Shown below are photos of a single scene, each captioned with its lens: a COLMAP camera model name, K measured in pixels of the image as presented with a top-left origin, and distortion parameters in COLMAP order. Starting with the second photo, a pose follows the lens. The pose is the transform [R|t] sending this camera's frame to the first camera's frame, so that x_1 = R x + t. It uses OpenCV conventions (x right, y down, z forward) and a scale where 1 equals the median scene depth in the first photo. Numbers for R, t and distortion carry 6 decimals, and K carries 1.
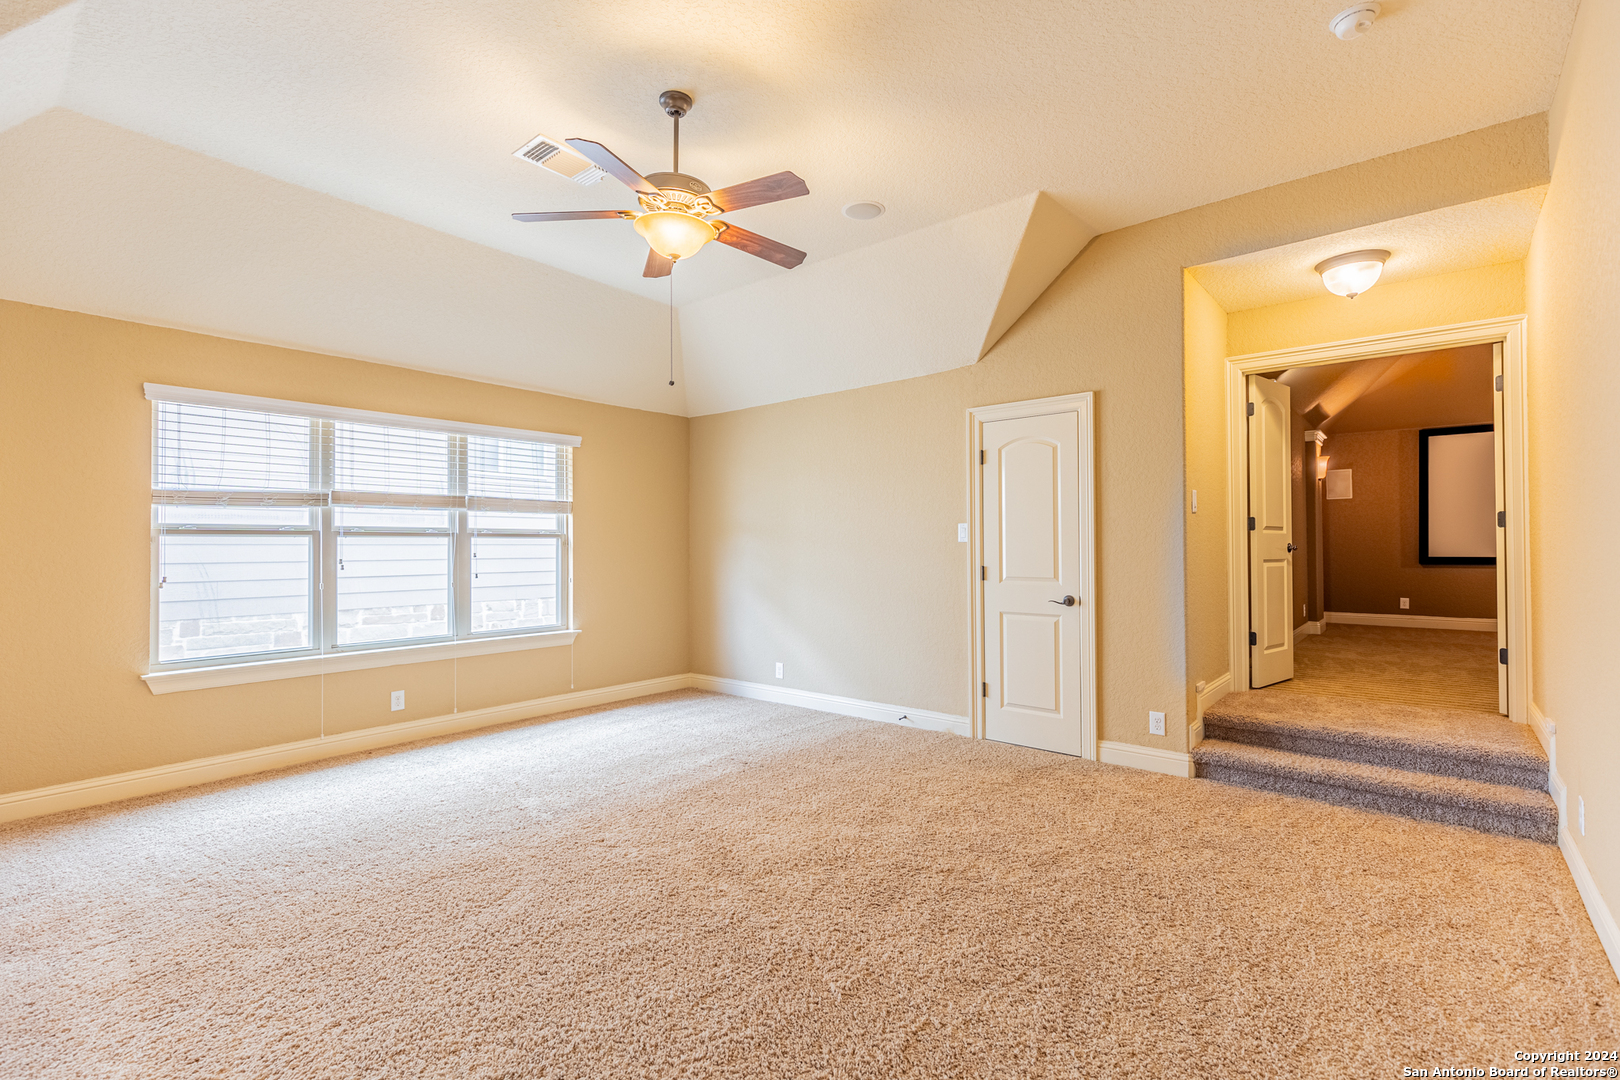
lens RADIAL K [[724.9, 0, 805.2], [0, 724.9, 534.2], [0, 0, 1]] dist [0.007010, -0.001872]
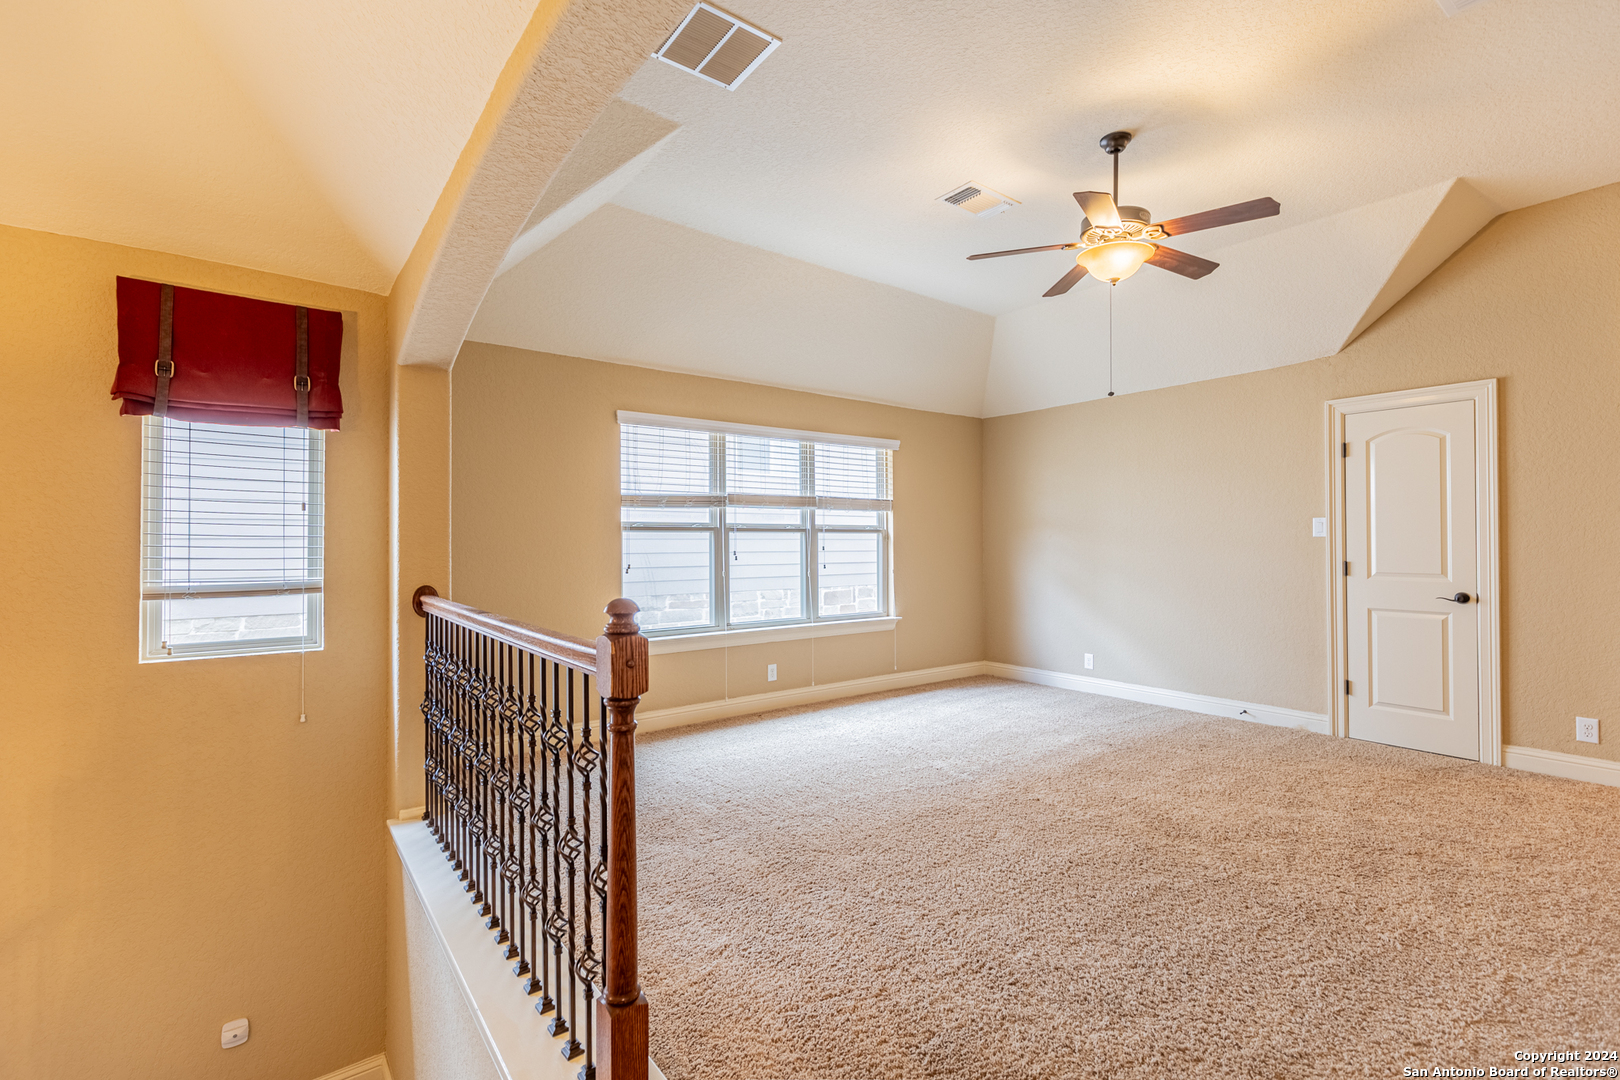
lens RADIAL K [[724.9, 0, 803.6], [0, 724.9, 532.9], [0, 0, 1]] dist [0.007010, -0.001872]
pose [[0.974848, -0.001042, -0.222870, -0.270765], [0.002261, 0.999984, 0.005213, -0.001373], [0.222861, -0.005586, 0.974834, -0.131481]]
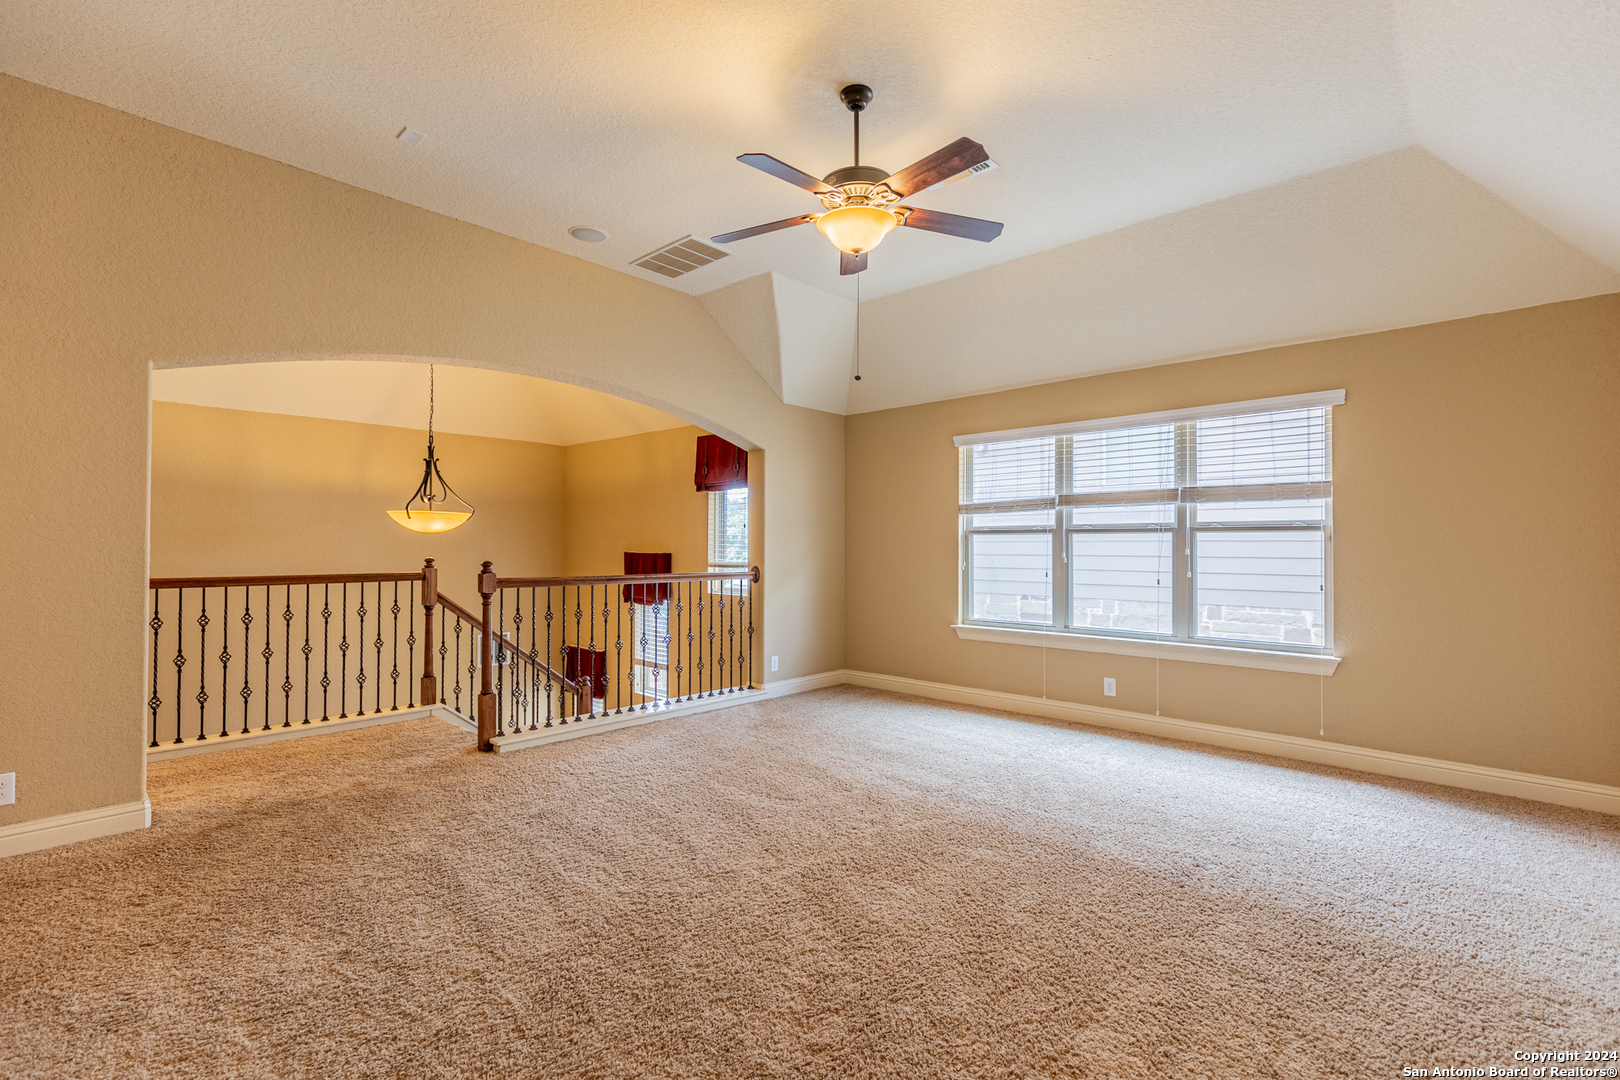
lens RADIAL K [[724.9, 0, 831.0], [0, 724.9, 536.8], [0, 0, 1]] dist [0.007010, -0.001872]
pose [[-0.035306, -0.008337, -0.999342, 0.556701], [0.015884, 0.999834, -0.008902, 0.013130], [0.999250, -0.016188, -0.035168, 0.680312]]
